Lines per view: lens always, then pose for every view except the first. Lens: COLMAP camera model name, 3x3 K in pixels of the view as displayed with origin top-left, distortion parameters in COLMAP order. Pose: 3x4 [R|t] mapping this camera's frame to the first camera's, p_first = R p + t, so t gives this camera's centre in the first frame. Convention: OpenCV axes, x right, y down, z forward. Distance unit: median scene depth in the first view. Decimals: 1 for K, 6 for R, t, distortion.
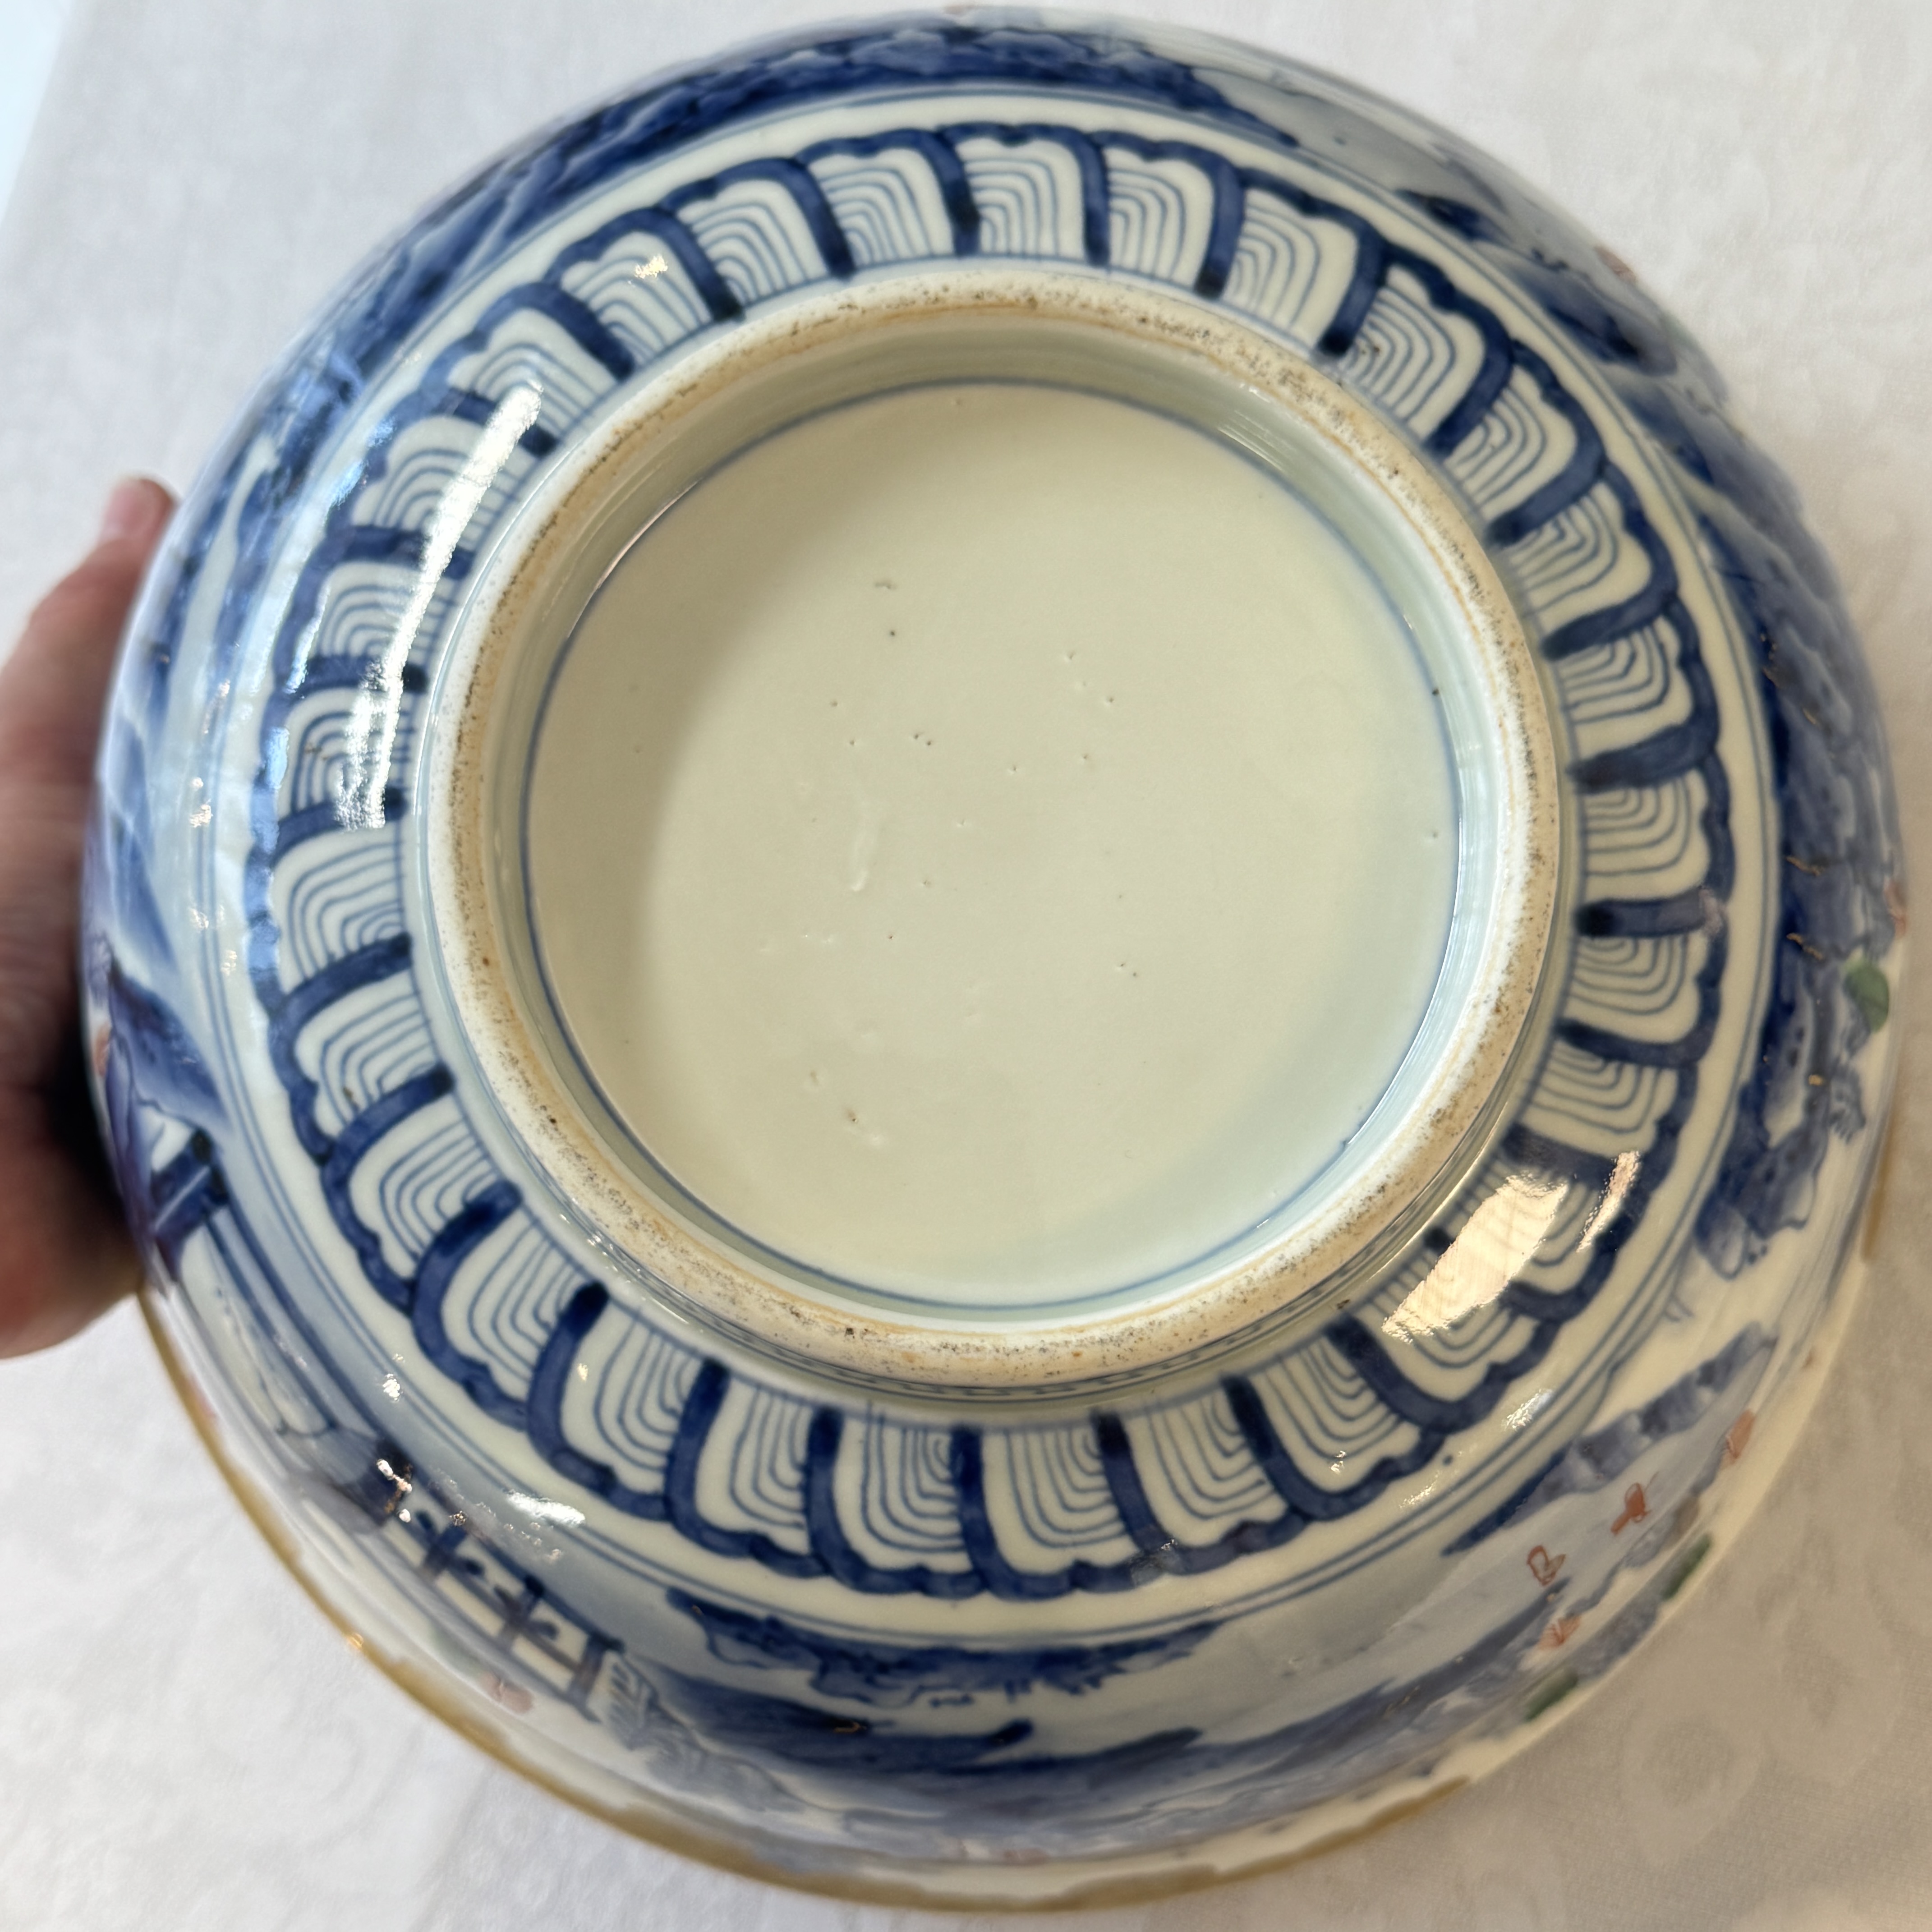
lens RADIAL K [[2731.8, 0, 969.9], [0, 2731.8, 954.7], [0, 0, 1]] dist [0.125731, 0.000000]
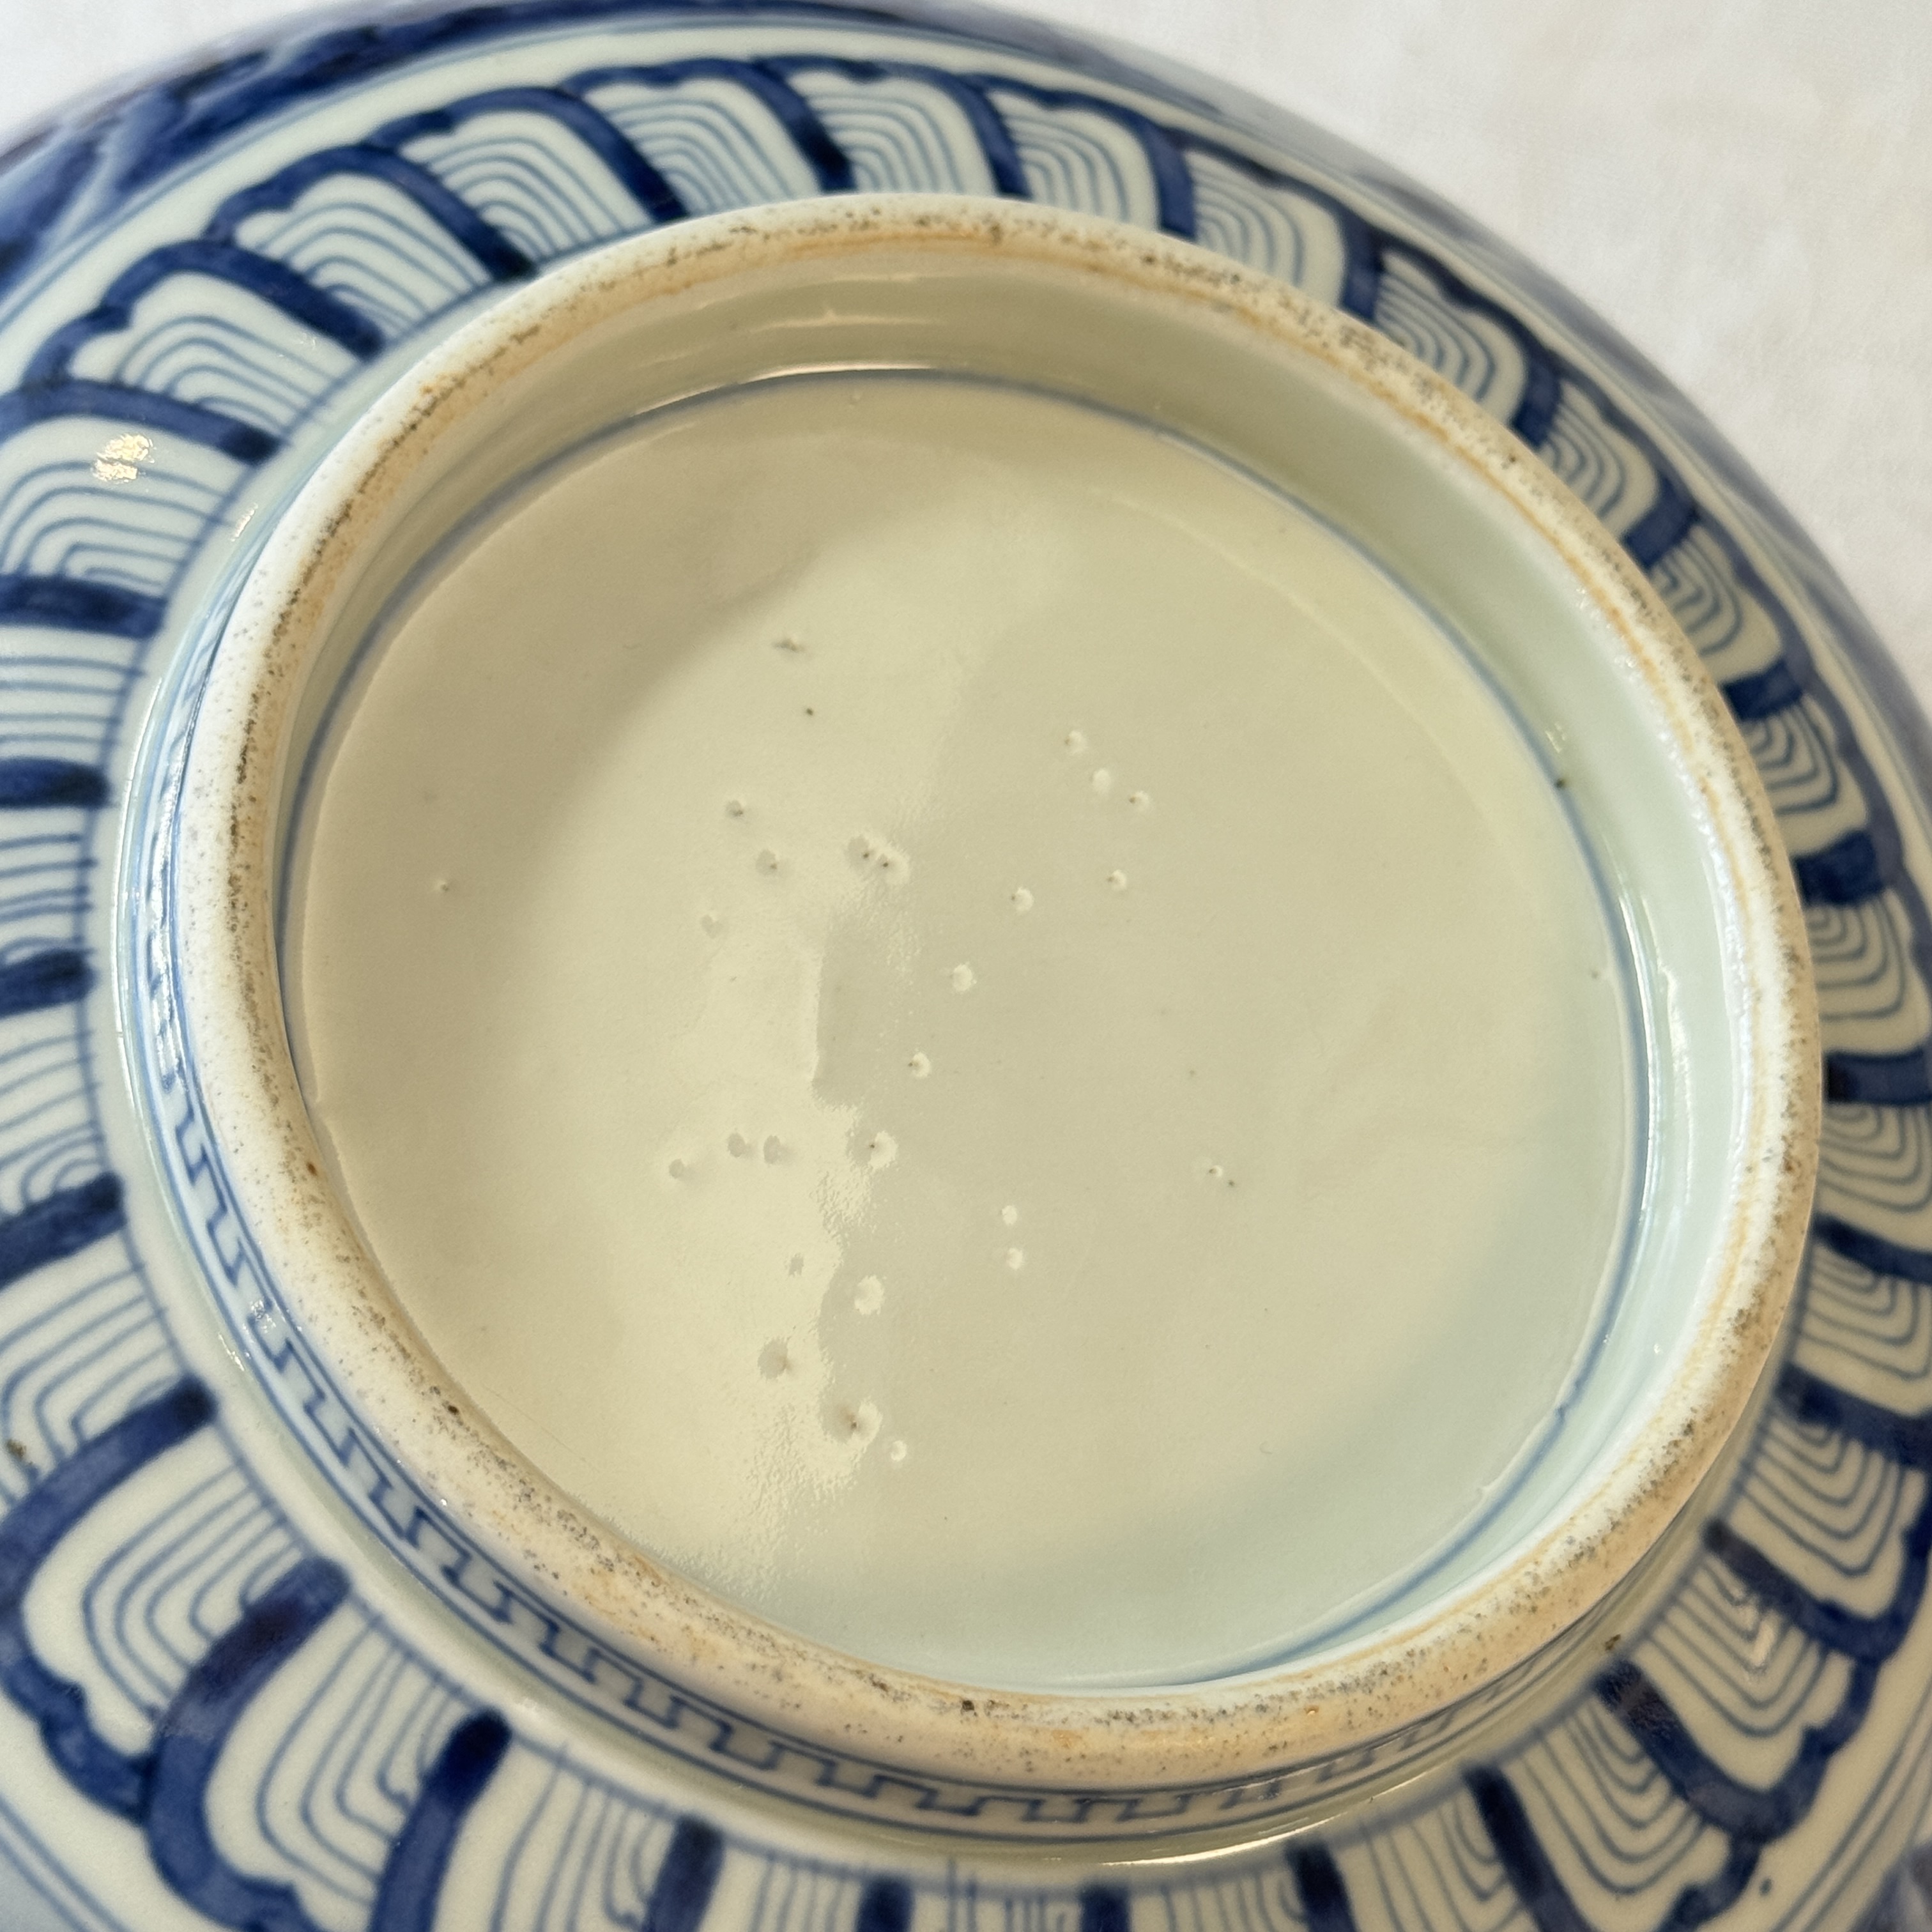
lens RADIAL K [[3970.1, 0, 961.6], [0, 3970.1, 963.8], [0, 0, 1]] dist [0.131652, 0.000000]
pose [[0.949017, -0.028986, 0.313889, -0.305926], [0.107022, 0.966244, -0.234346, 0.176405], [-0.296501, 0.255991, 0.920085, 0.119534]]
